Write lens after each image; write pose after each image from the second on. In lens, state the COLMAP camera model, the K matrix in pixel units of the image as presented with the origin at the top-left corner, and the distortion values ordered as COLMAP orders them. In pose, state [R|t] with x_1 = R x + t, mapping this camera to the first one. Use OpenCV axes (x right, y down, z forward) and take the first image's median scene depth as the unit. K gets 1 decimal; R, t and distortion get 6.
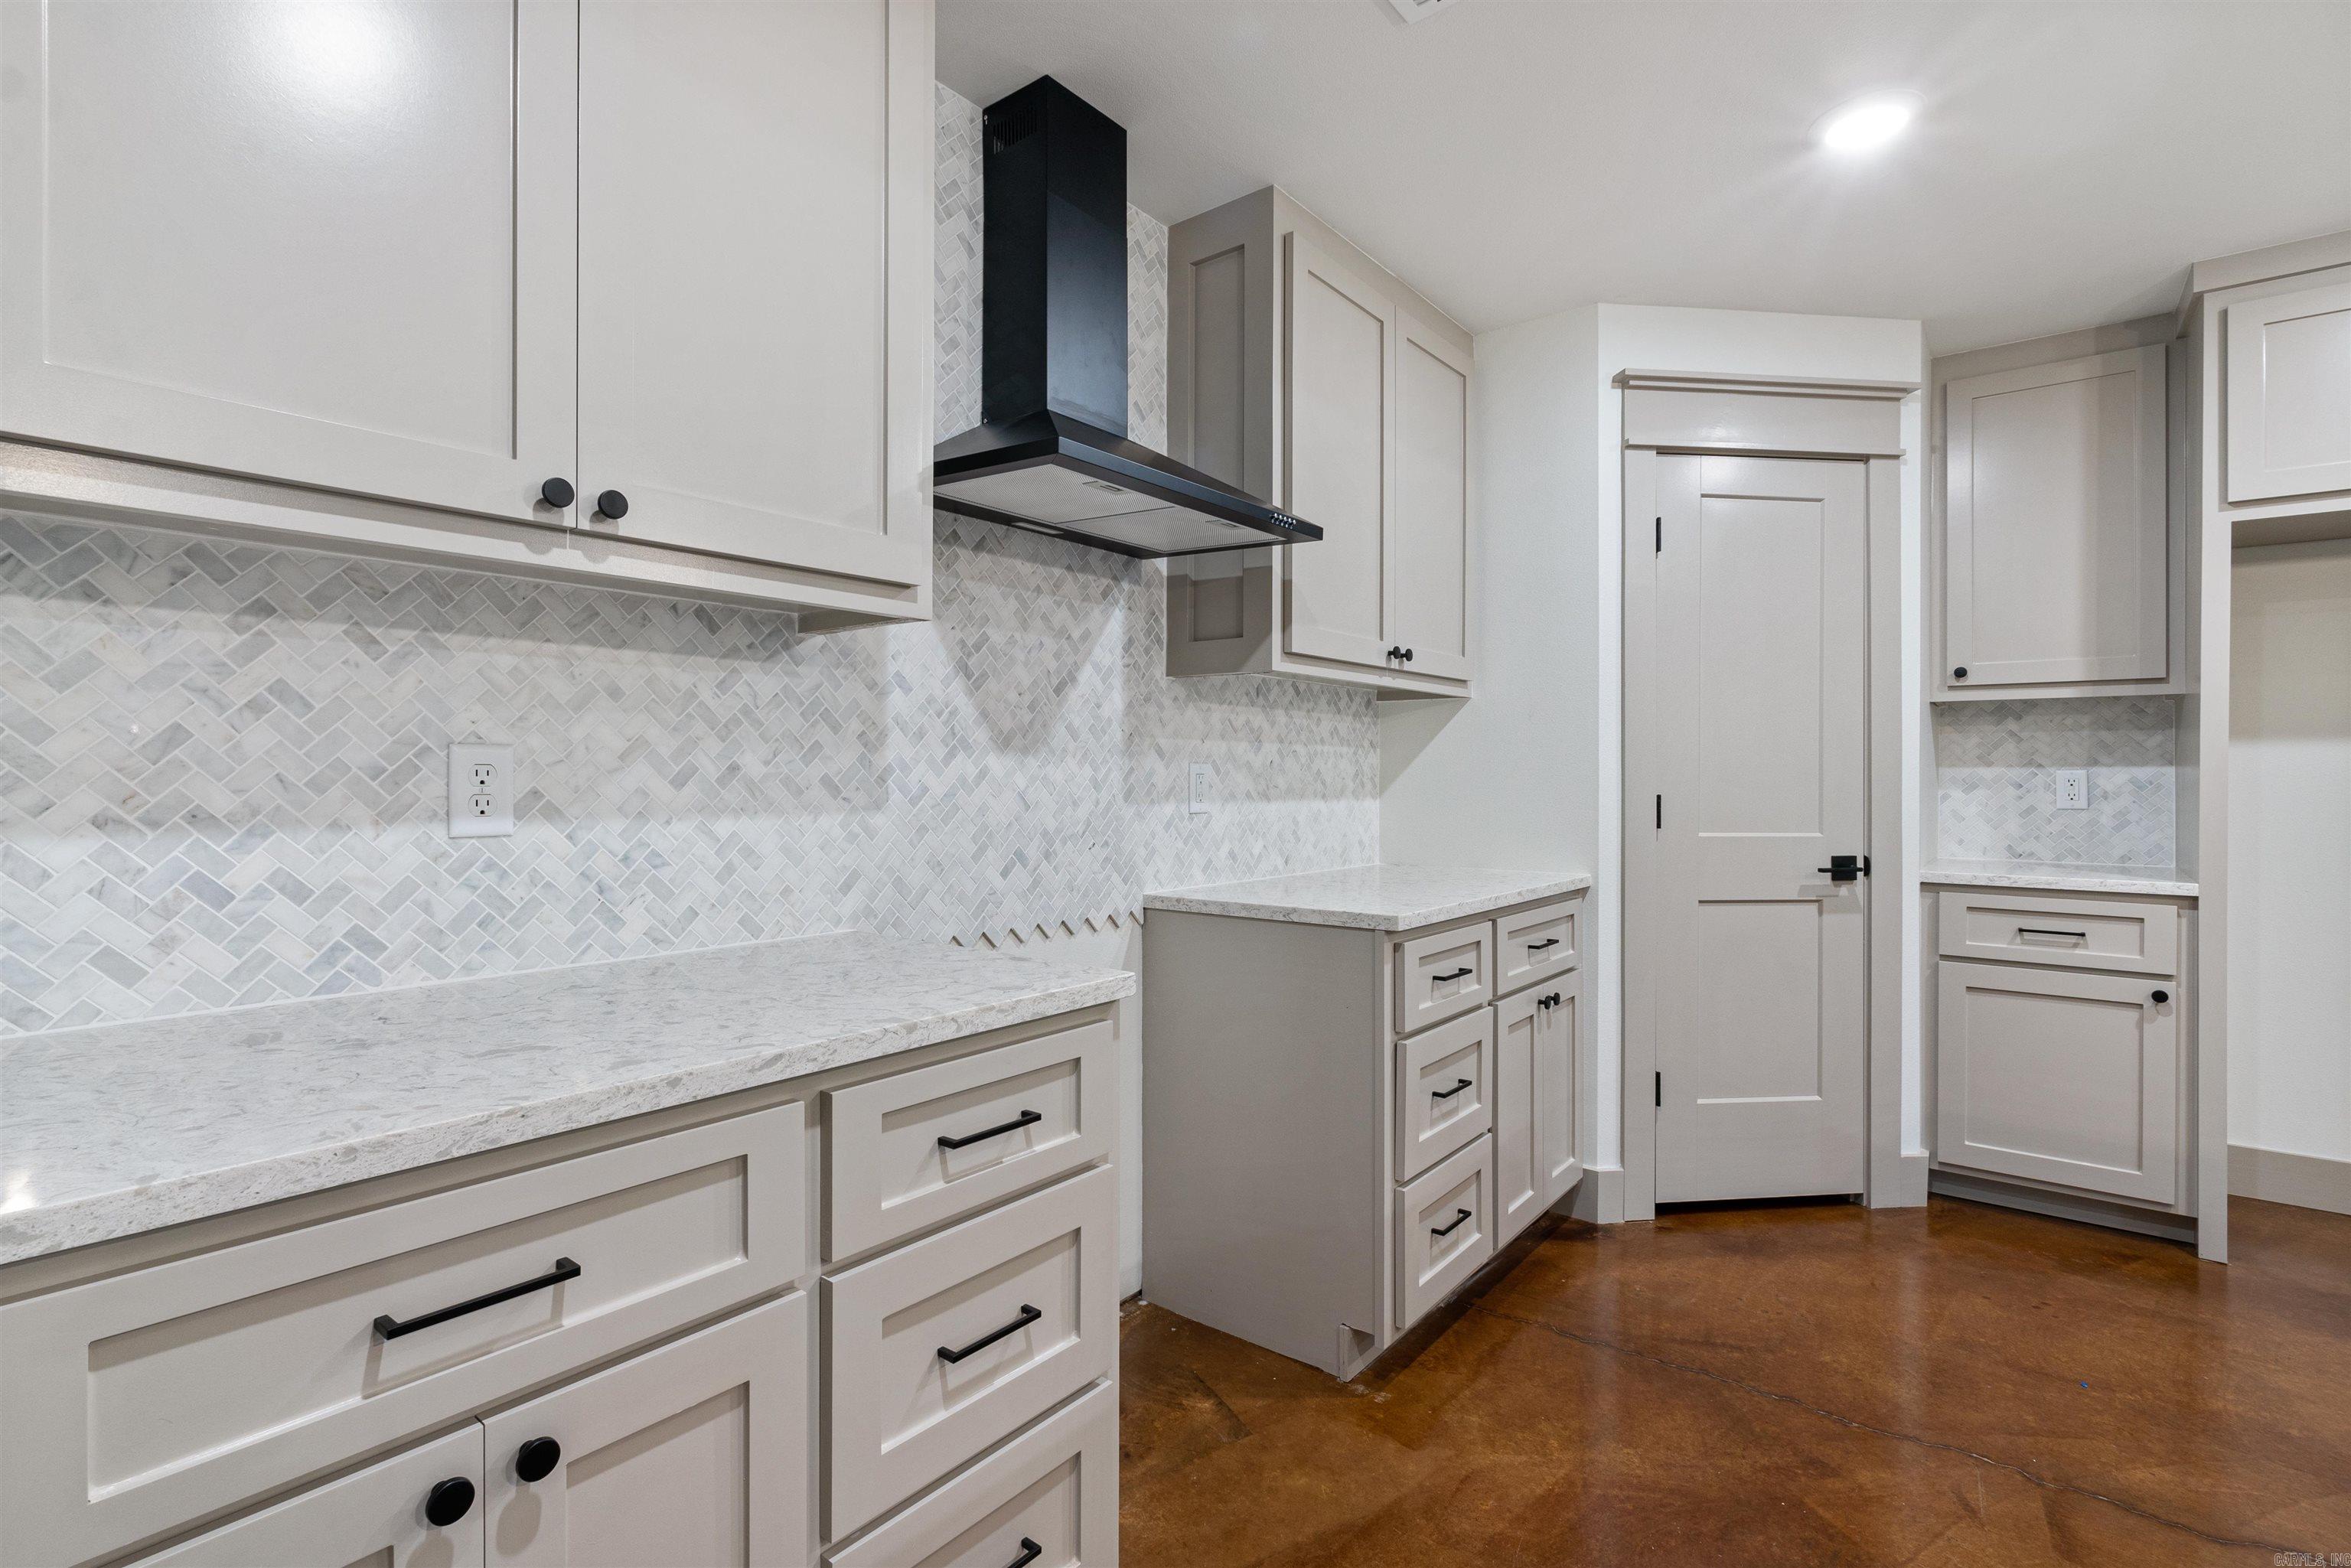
lens RADIAL K [[1089.9, 0, 1166.2], [0, 1089.9, 772.0], [0, 0, 1]] dist [-0.009010, 0.001673]
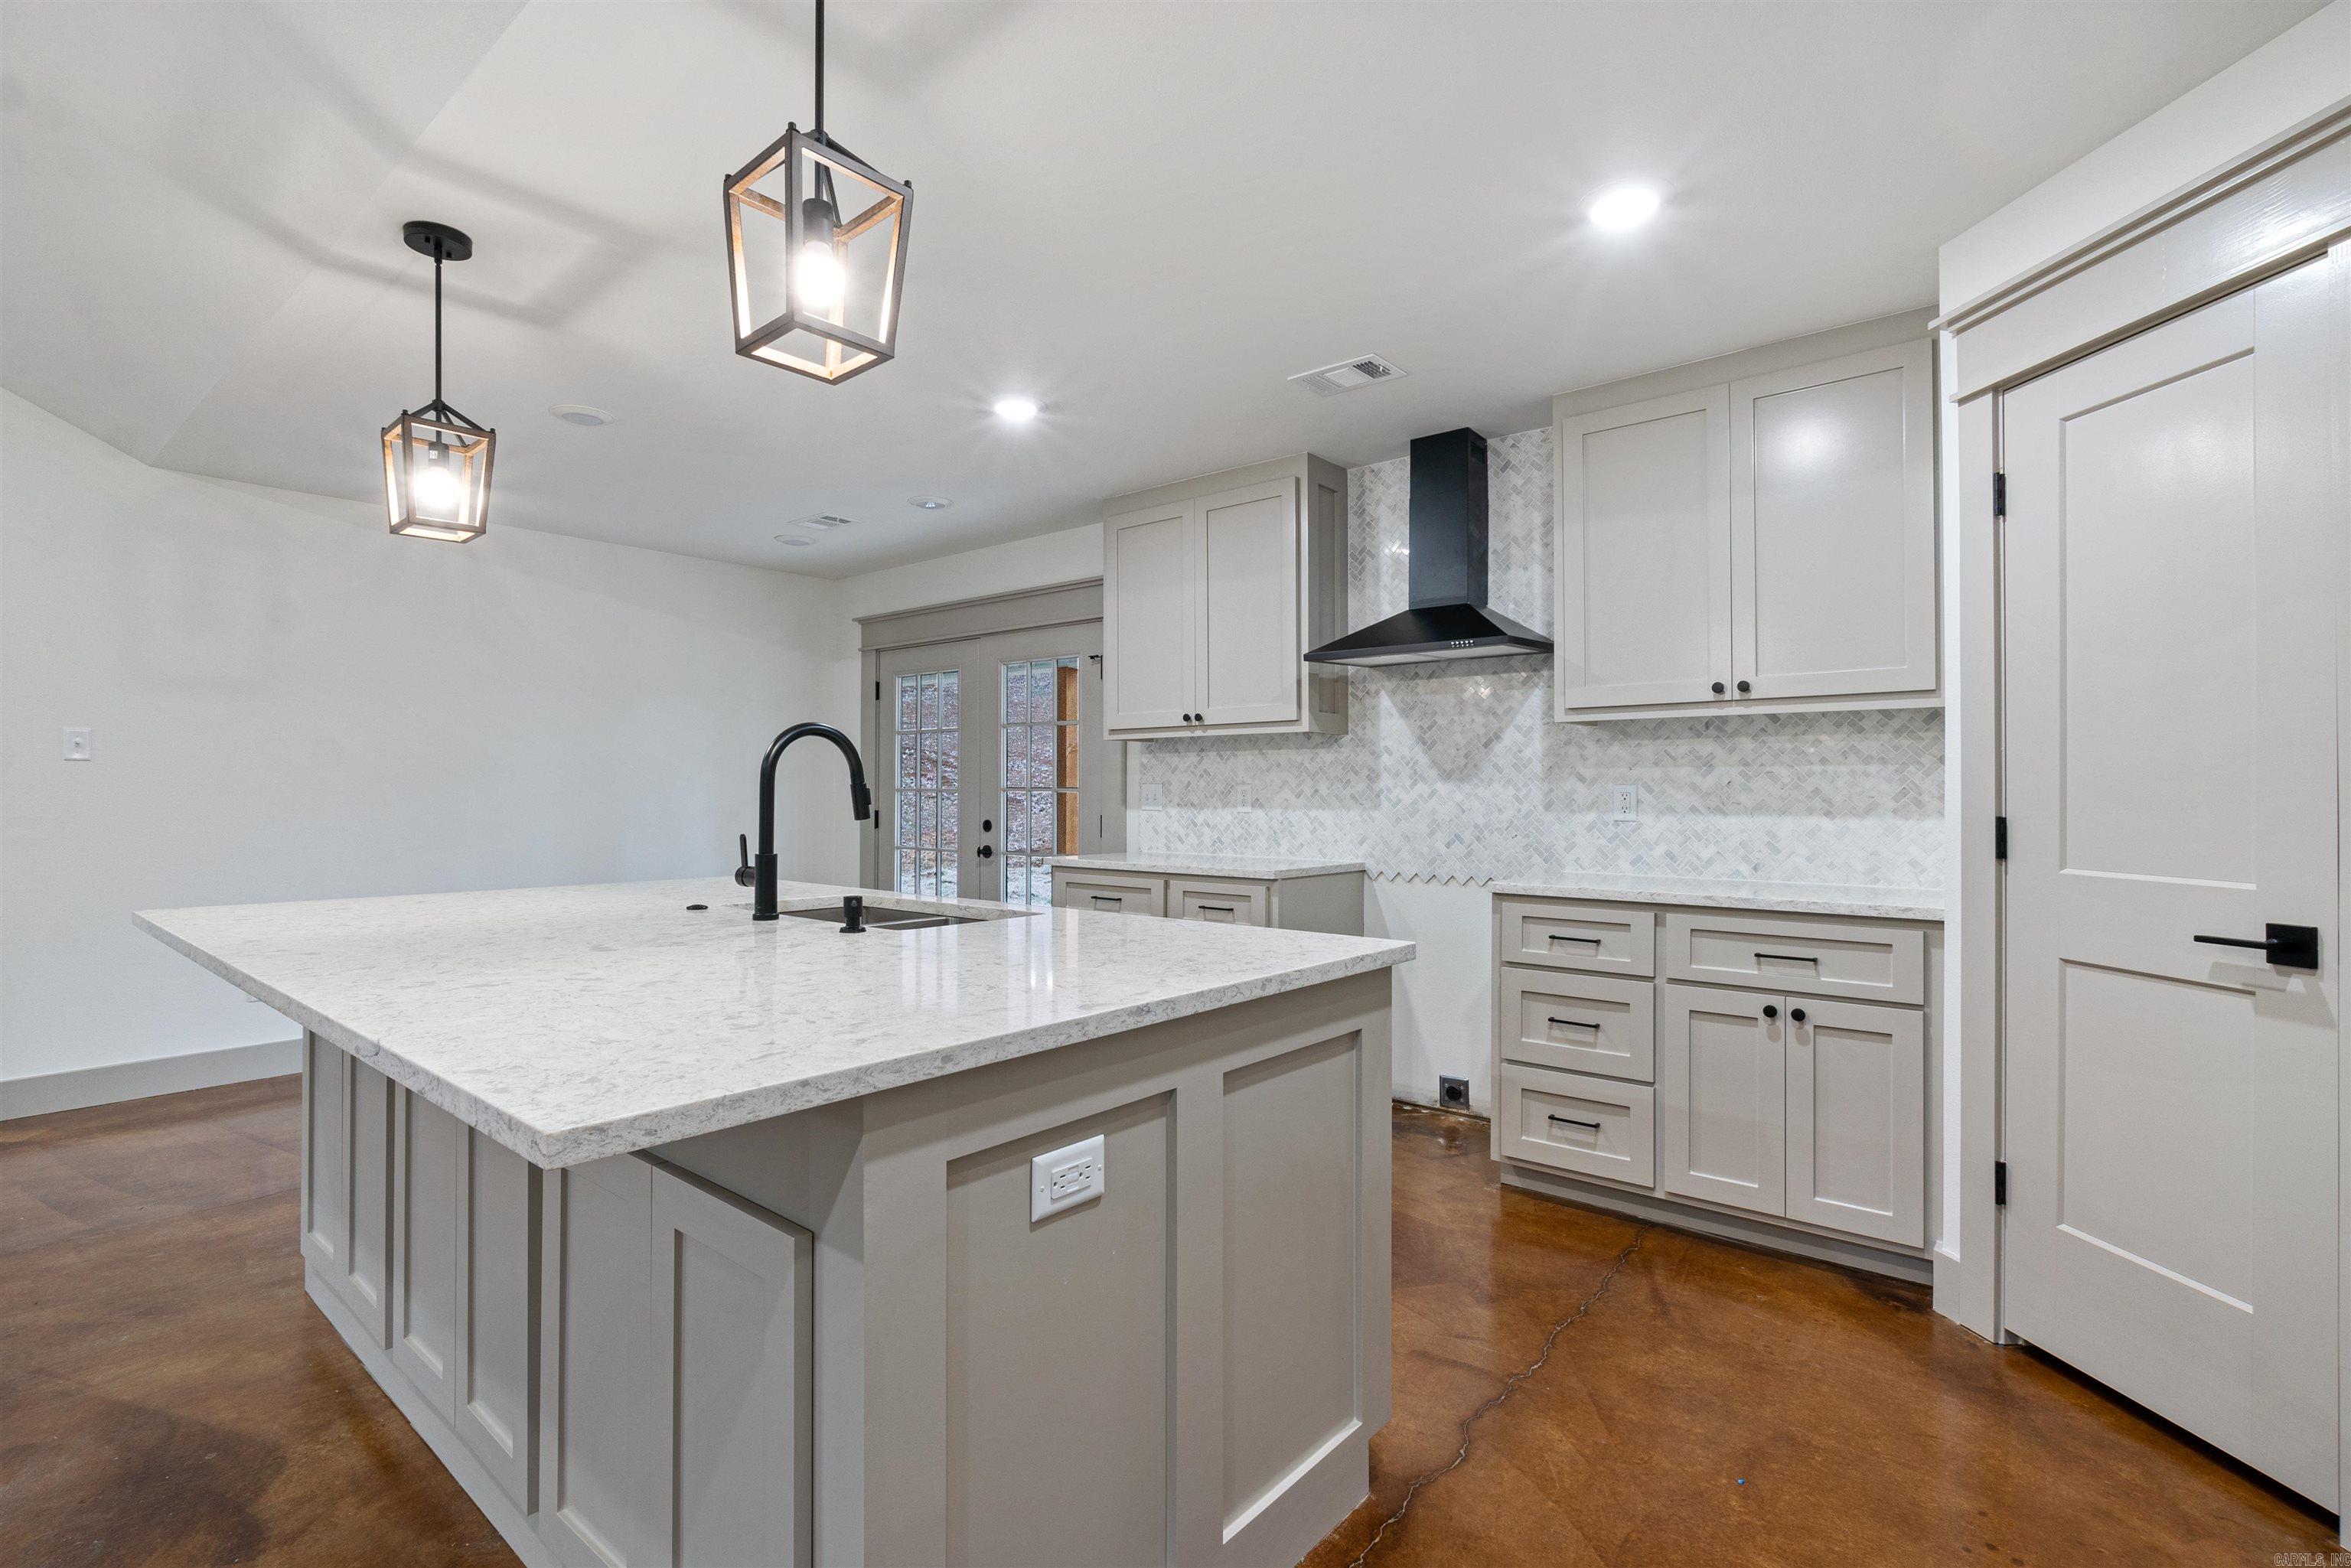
lens RADIAL K [[1080.3, 0, 1171.9], [0, 1080.3, 789.4], [0, 0, 1]] dist [-0.008271, 0.001543]
pose [[-0.010942, -0.006840, -0.999917, 1.487338], [0.000582, 0.999976, -0.006846, 0.007102], [0.999940, -0.000657, -0.010938, 0.468668]]
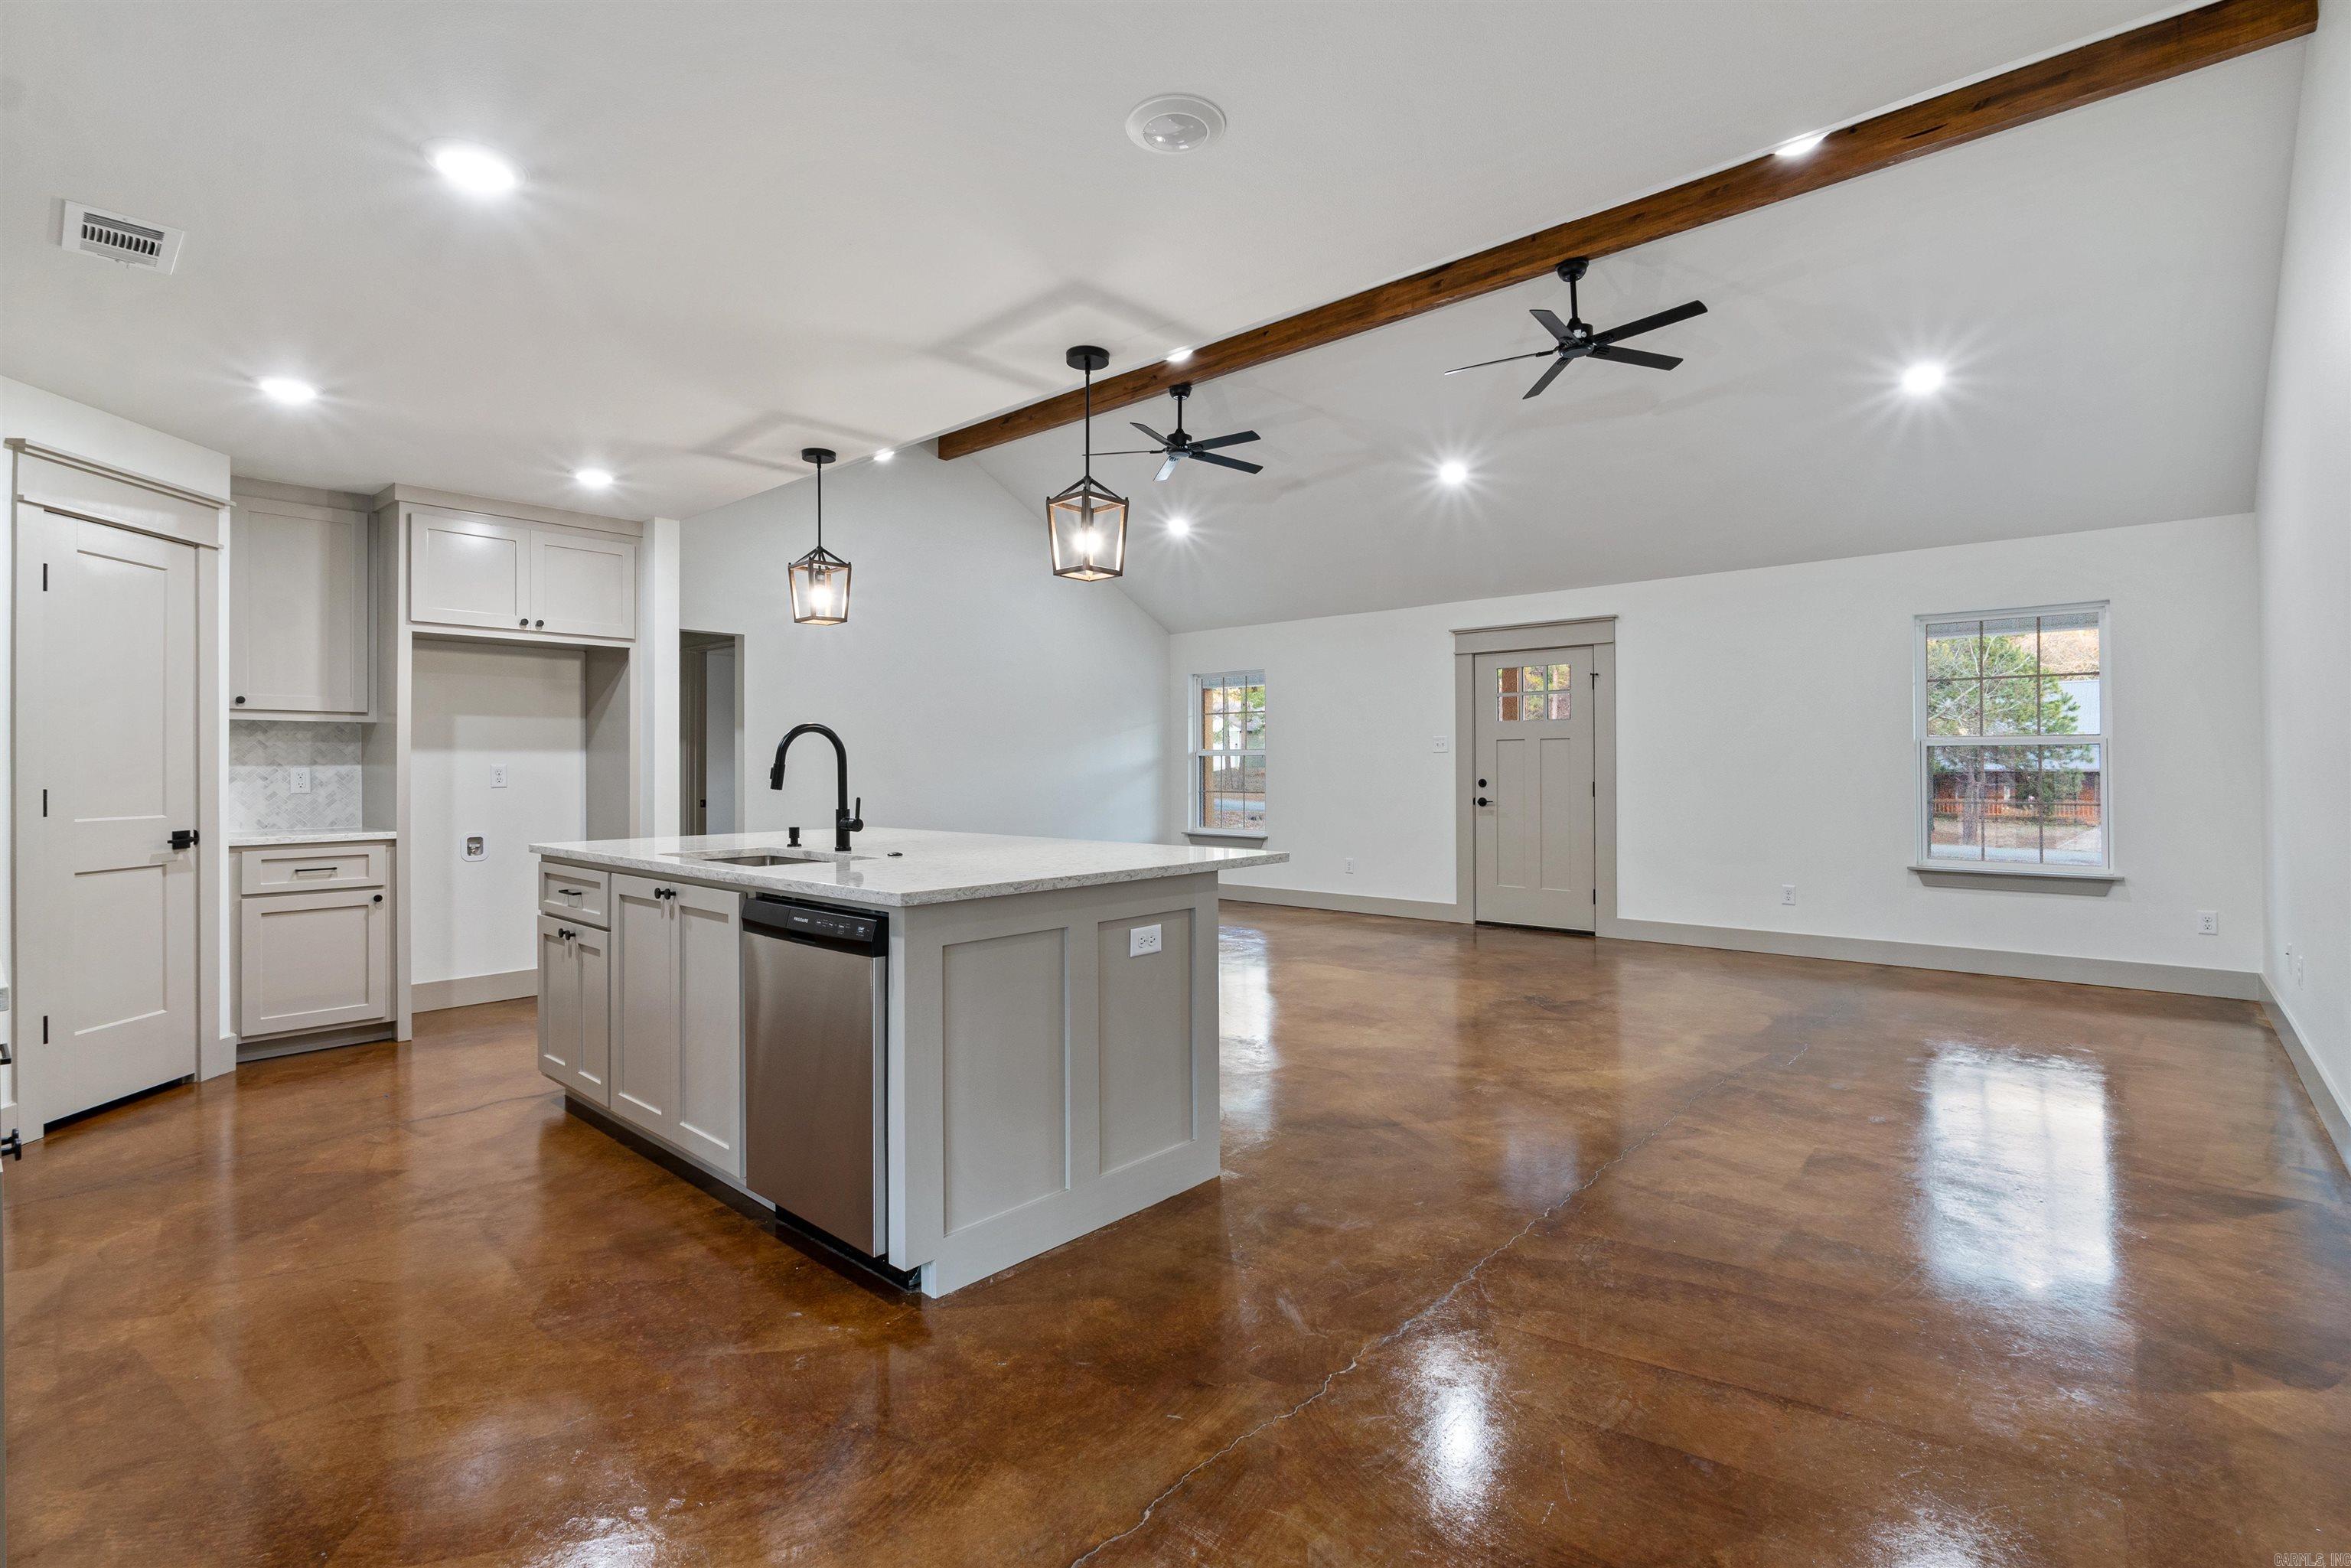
lens RADIAL K [[1086.1, 0, 1166.6], [0, 1086.1, 760.1], [0, 0, 1]] dist [-0.005376, -0.001439]
pose [[0.051720, 0.002756, 0.998658, -0.823417], [0.003488, 0.999990, -0.002941, -0.004850], [-0.998656, 0.003635, 0.051710, -0.386545]]
